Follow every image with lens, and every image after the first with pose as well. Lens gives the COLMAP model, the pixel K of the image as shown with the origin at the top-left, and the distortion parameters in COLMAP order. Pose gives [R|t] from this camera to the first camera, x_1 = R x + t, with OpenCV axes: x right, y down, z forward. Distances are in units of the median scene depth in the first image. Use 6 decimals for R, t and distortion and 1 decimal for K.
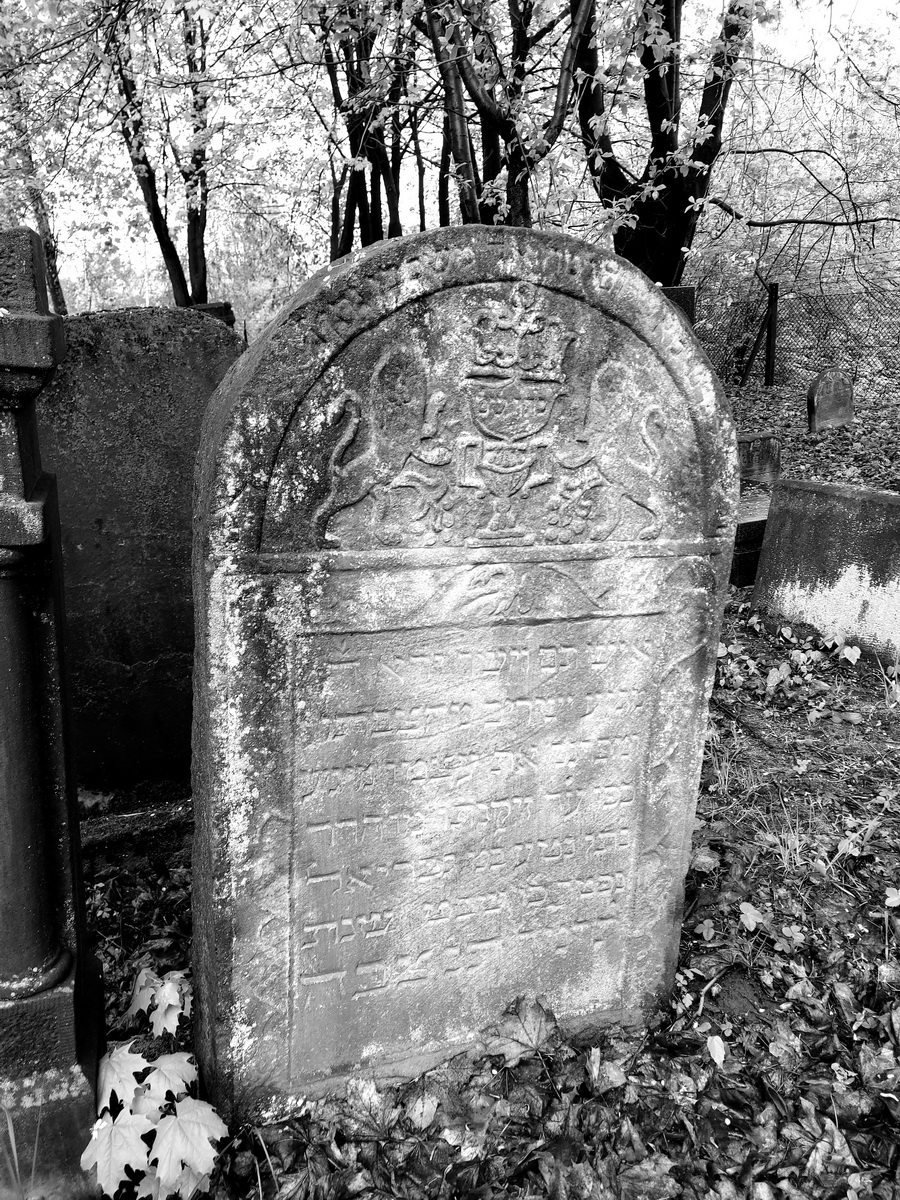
lens RADIAL K [[849.5, 0, 474.3], [0, 849.5, 606.0], [0, 0, 1]] dist [0.069298, -0.049529]
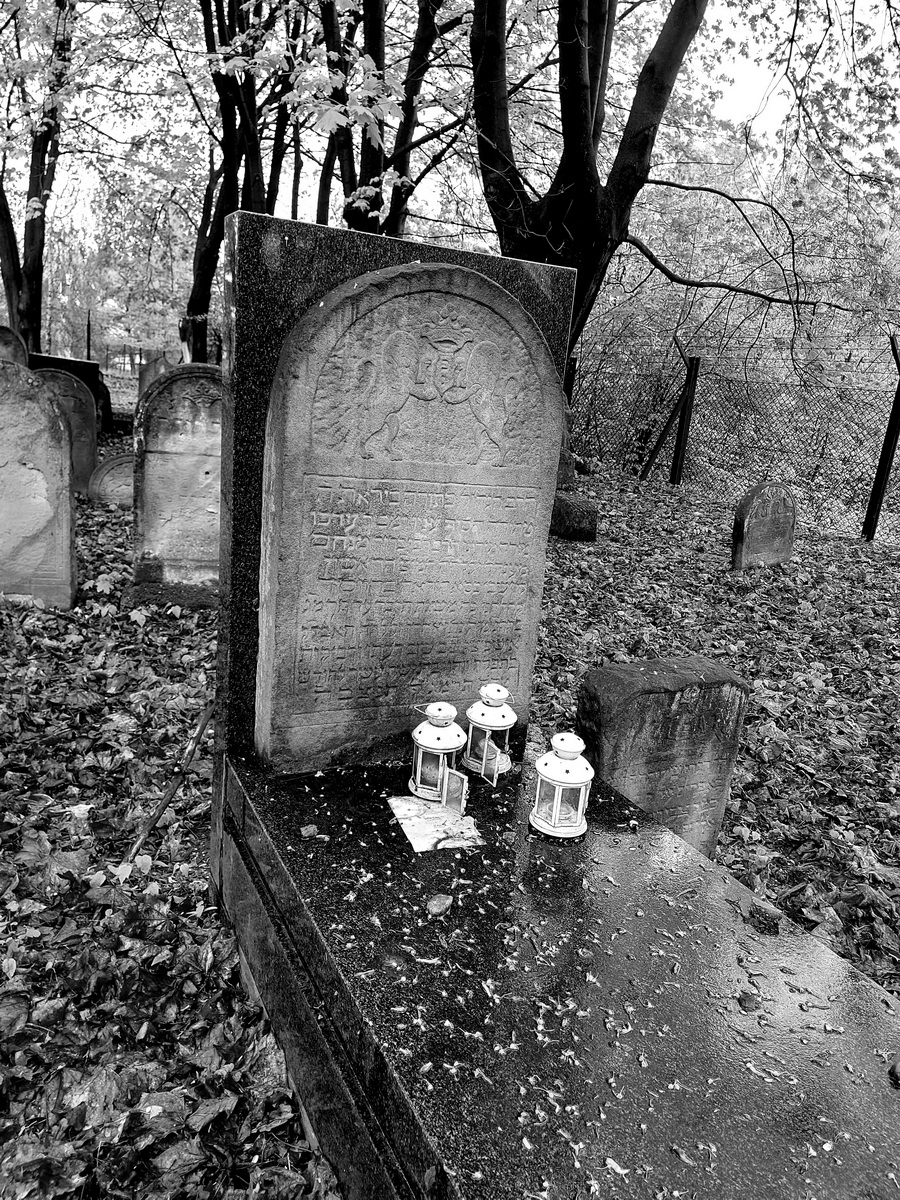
lens RADIAL K [[863.5, 0, 450.0], [0, 863.5, 600.0], [0, 0, 1]] dist [0.087097, -0.091884]
pose [[0.986188, 0.125742, 0.107806, 0.071597], [-0.119319, 0.990783, -0.064120, -0.079839], [-0.114875, 0.050371, 0.992102, 0.254149]]
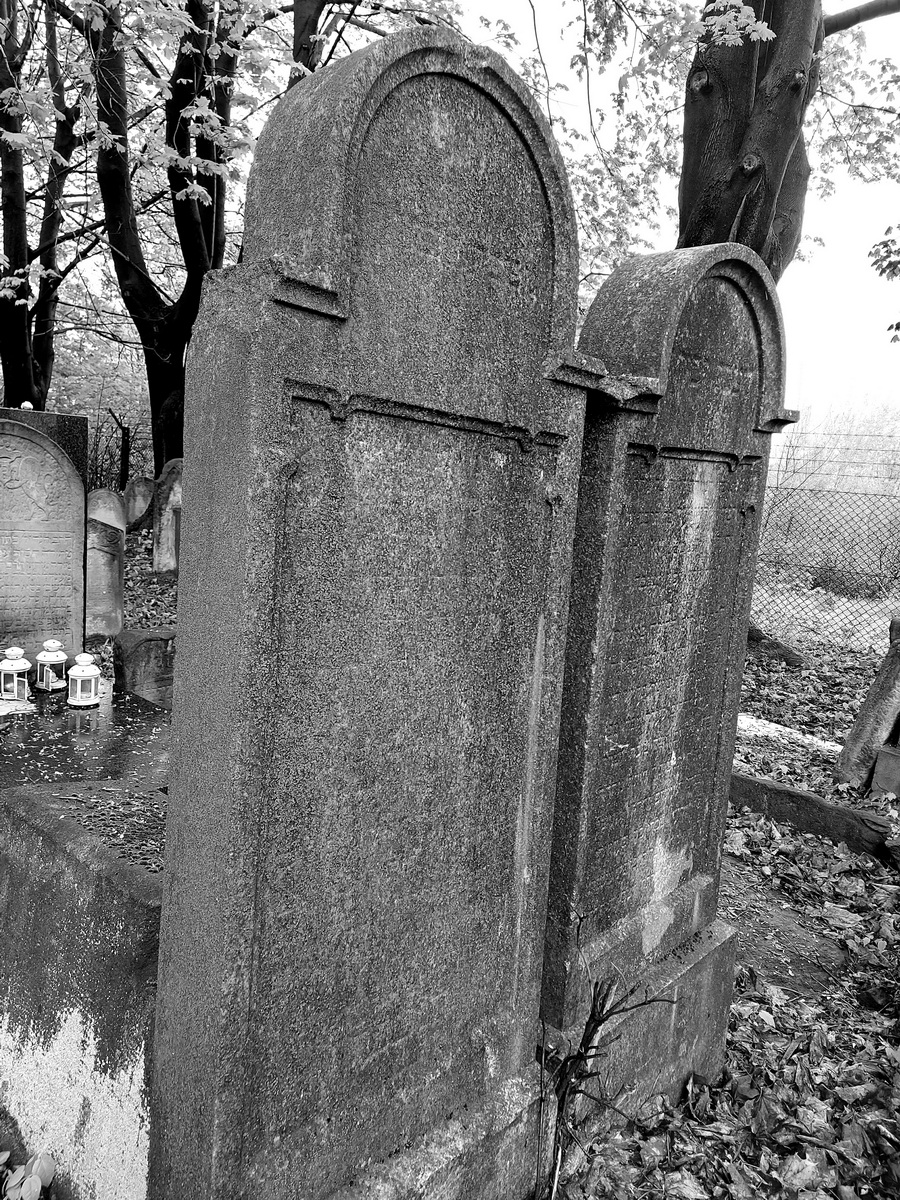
lens RADIAL K [[863.5, 0, 450.0], [0, 863.5, 600.0], [0, 0, 1]] dist [0.087097, -0.091884]
pose [[0.908737, 0.066716, 0.412002, 0.096303], [-0.001631, 0.987701, -0.156343, -0.045874], [-0.417365, 0.141403, 0.897670, 0.103373]]
